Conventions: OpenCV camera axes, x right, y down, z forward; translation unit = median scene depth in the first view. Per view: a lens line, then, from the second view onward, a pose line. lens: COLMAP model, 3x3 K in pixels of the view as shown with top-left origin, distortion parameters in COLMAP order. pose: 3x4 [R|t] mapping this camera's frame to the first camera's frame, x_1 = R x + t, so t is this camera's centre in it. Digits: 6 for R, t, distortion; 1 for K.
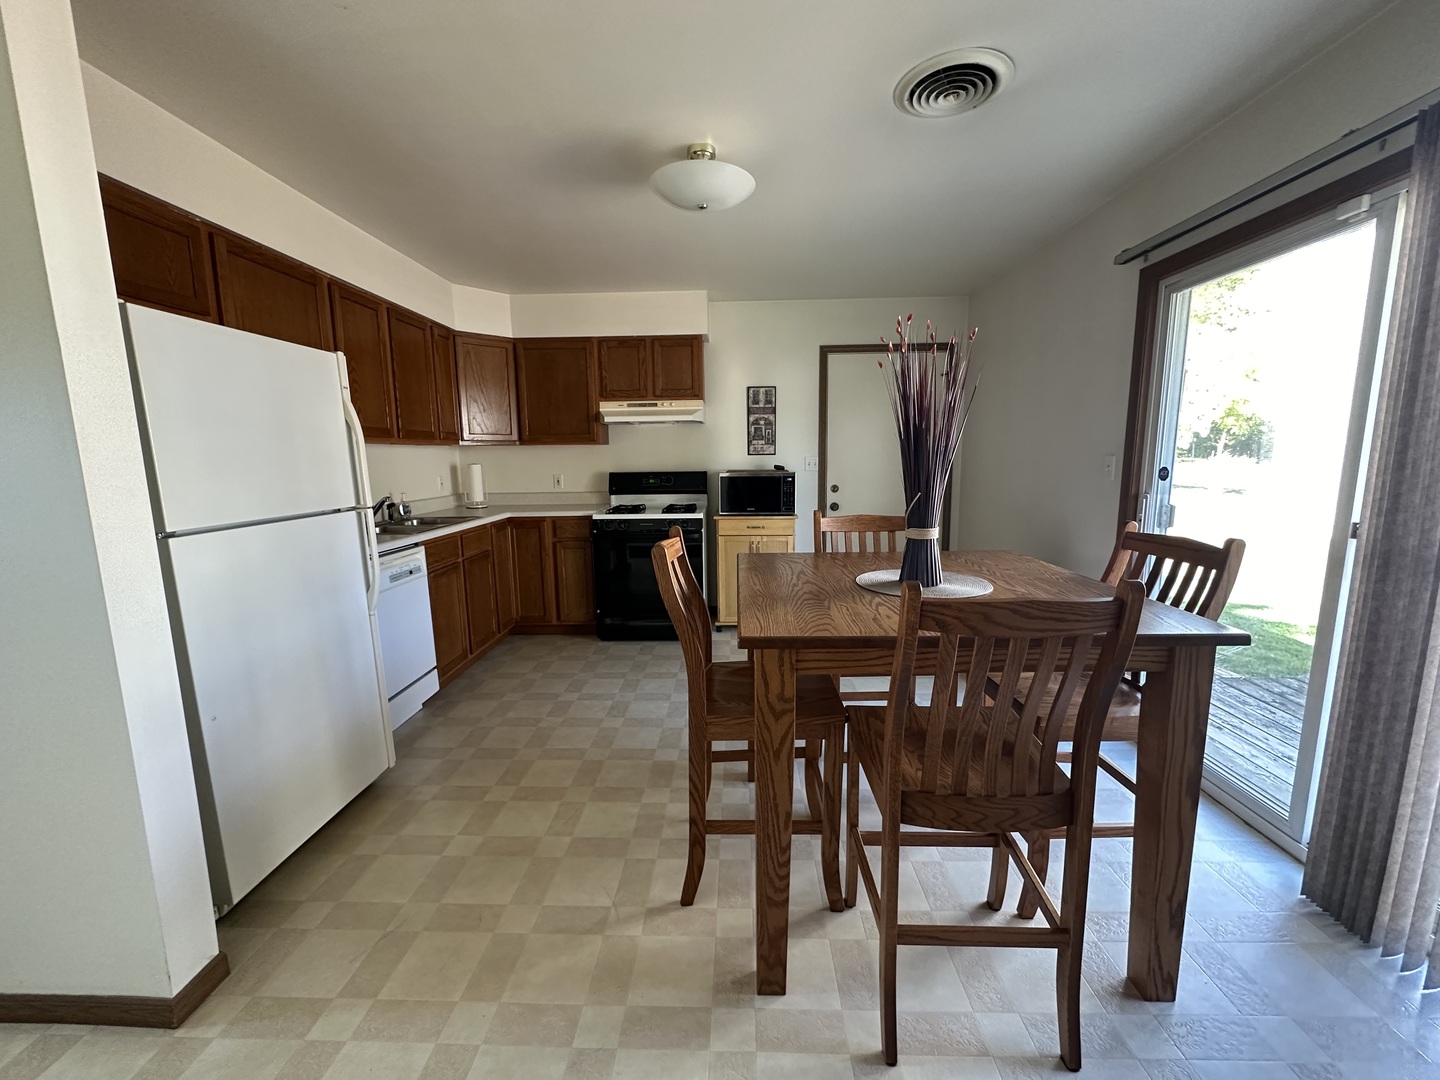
lens RADIAL K [[573.2, 0, 721.2], [0, 573.2, 541.7], [0, 0, 1]] dist [-0.002619, 0.000413]
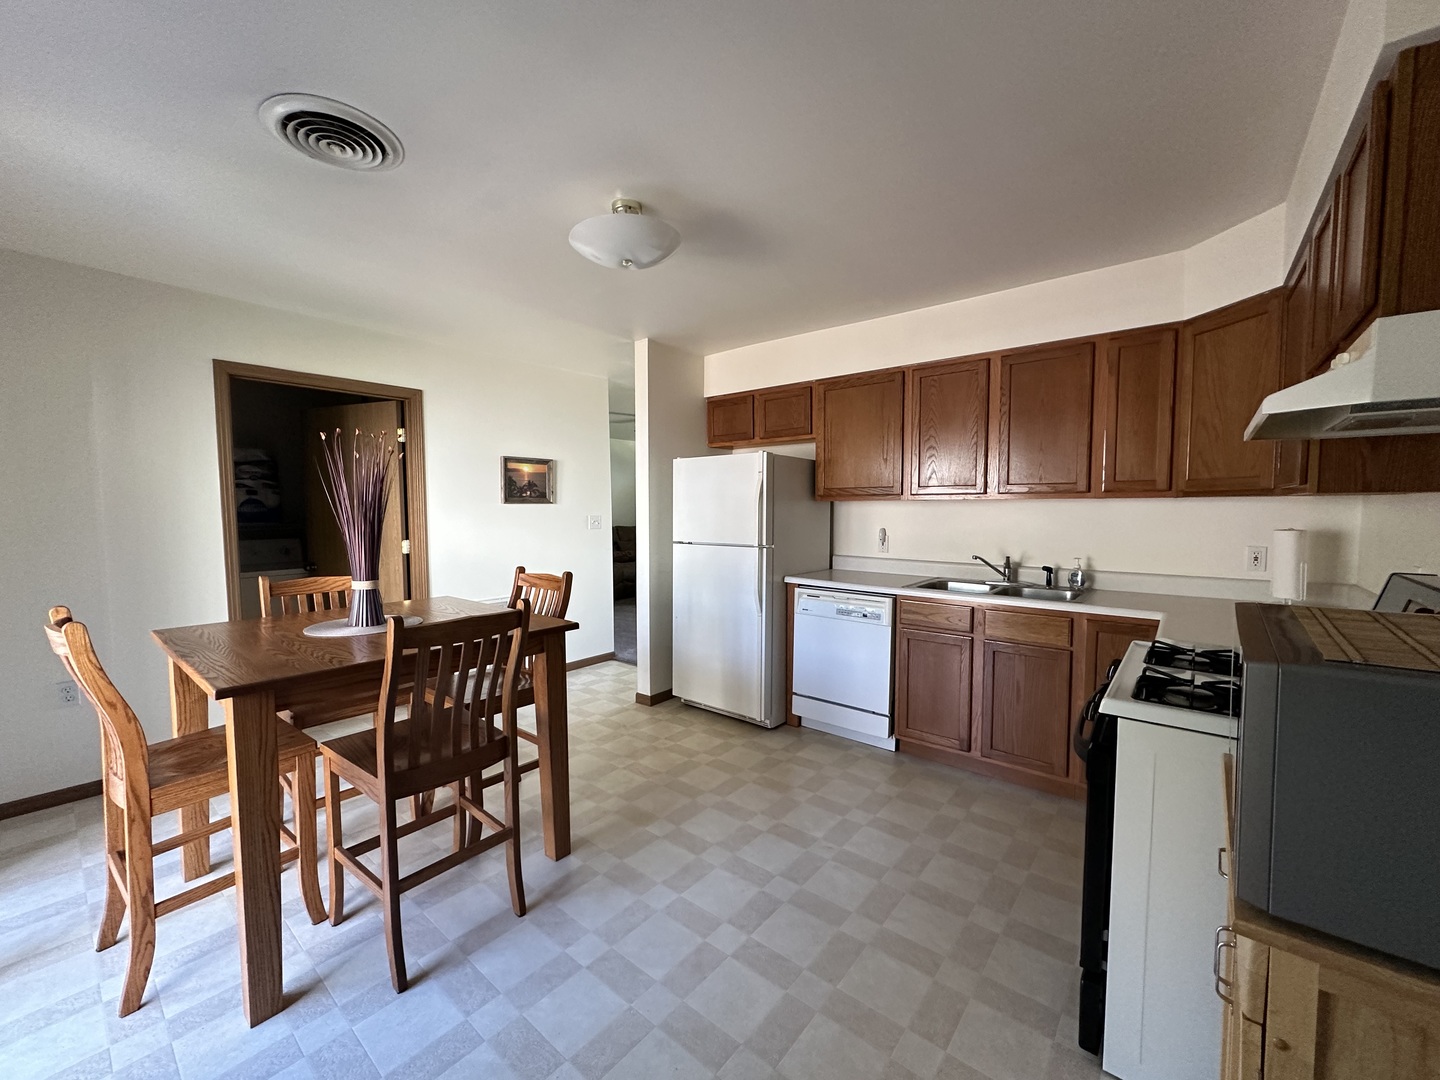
lens RADIAL K [[573.2, 0, 721.2], [0, 573.2, 541.7], [0, 0, 1]] dist [-0.002619, 0.000413]
pose [[-0.614973, 0.063015, -0.786026, 0.349549], [-0.108958, 0.980450, 0.163849, -0.165409], [0.780984, 0.186406, -0.596084, 0.962283]]
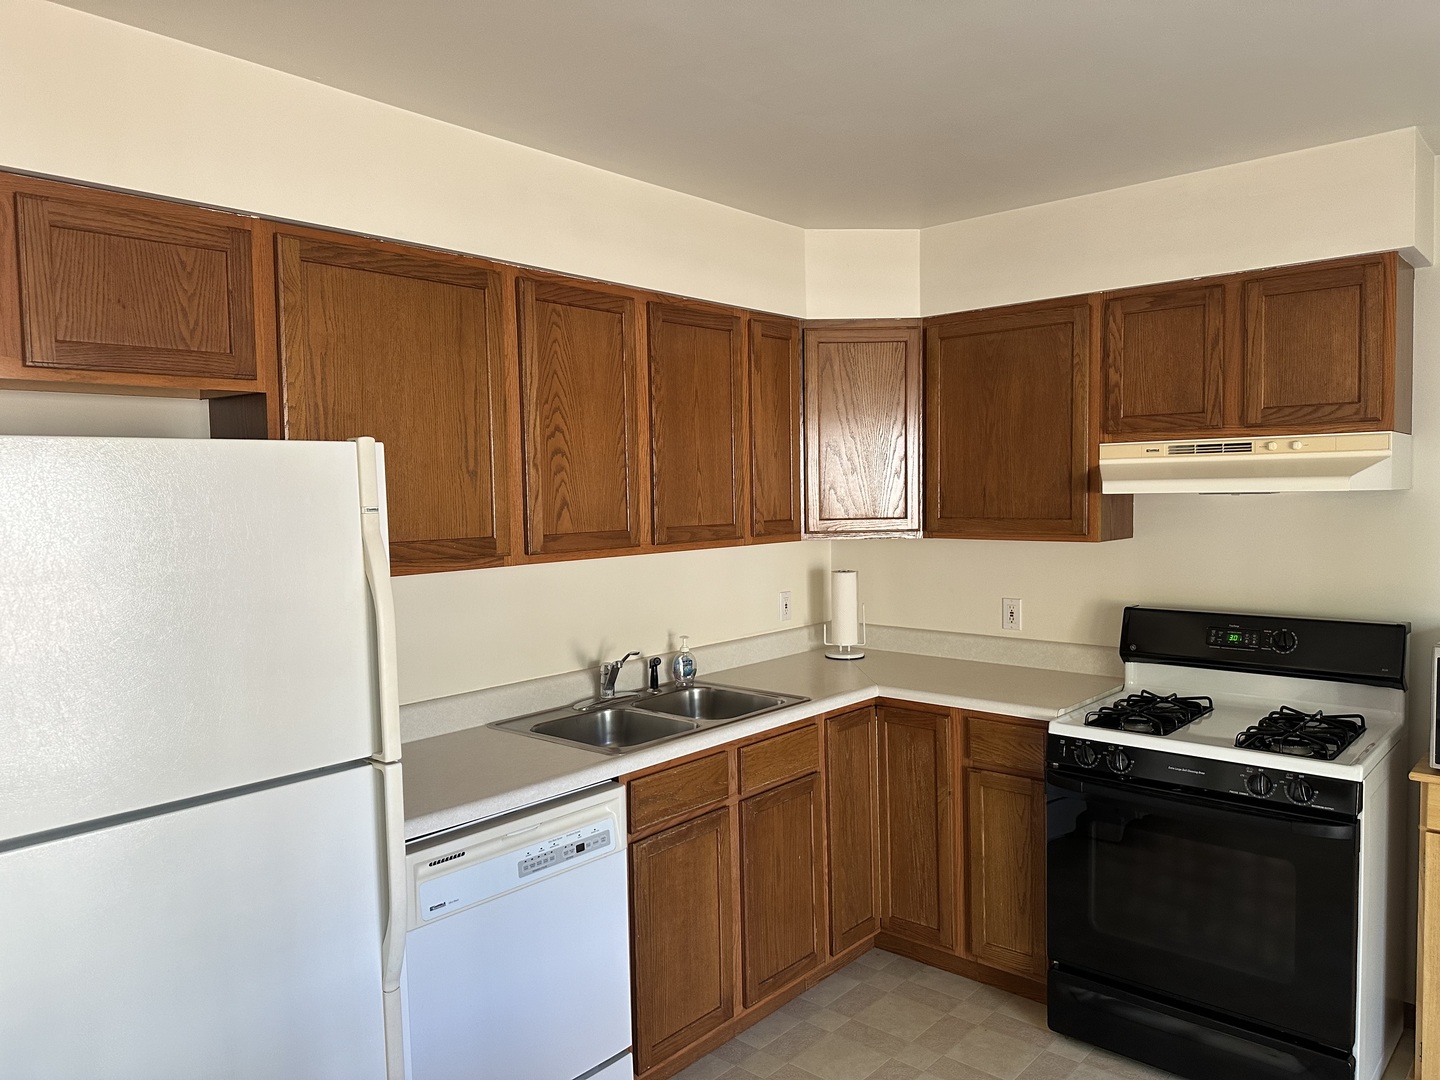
lens RADIAL K [[1007.4, 0, 729.3], [0, 1007.4, 534.9], [0, 0, 1]] dist [0.111931, -0.159117]
pose [[0.769048, 0.029382, -0.638516, 0.059948], [-0.088018, 0.994295, -0.060259, -0.111842], [0.633102, 0.102543, 0.767246, 0.269536]]
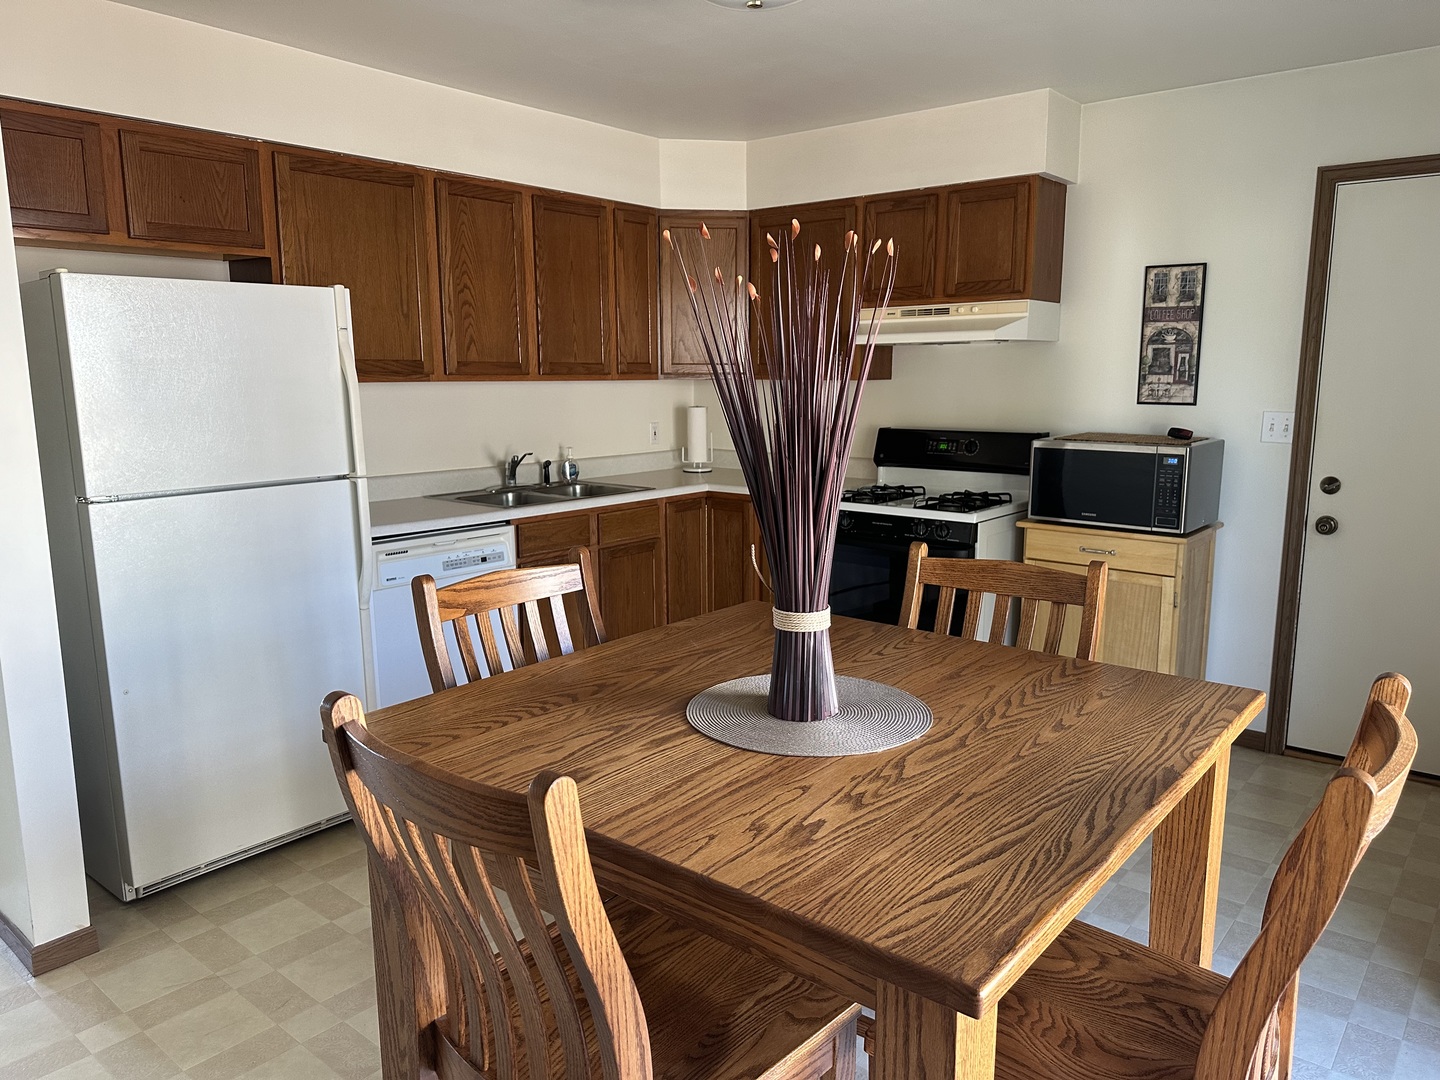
lens RADIAL K [[1007.2, 0, 722.0], [0, 1007.2, 548.4], [0, 0, 1]] dist [0.091986, -0.150118]
pose [[0.790687, 0.118619, -0.600619, 0.340038], [-0.099687, 0.992903, 0.064859, -0.053282], [0.604050, 0.008591, 0.796900, 0.086123]]
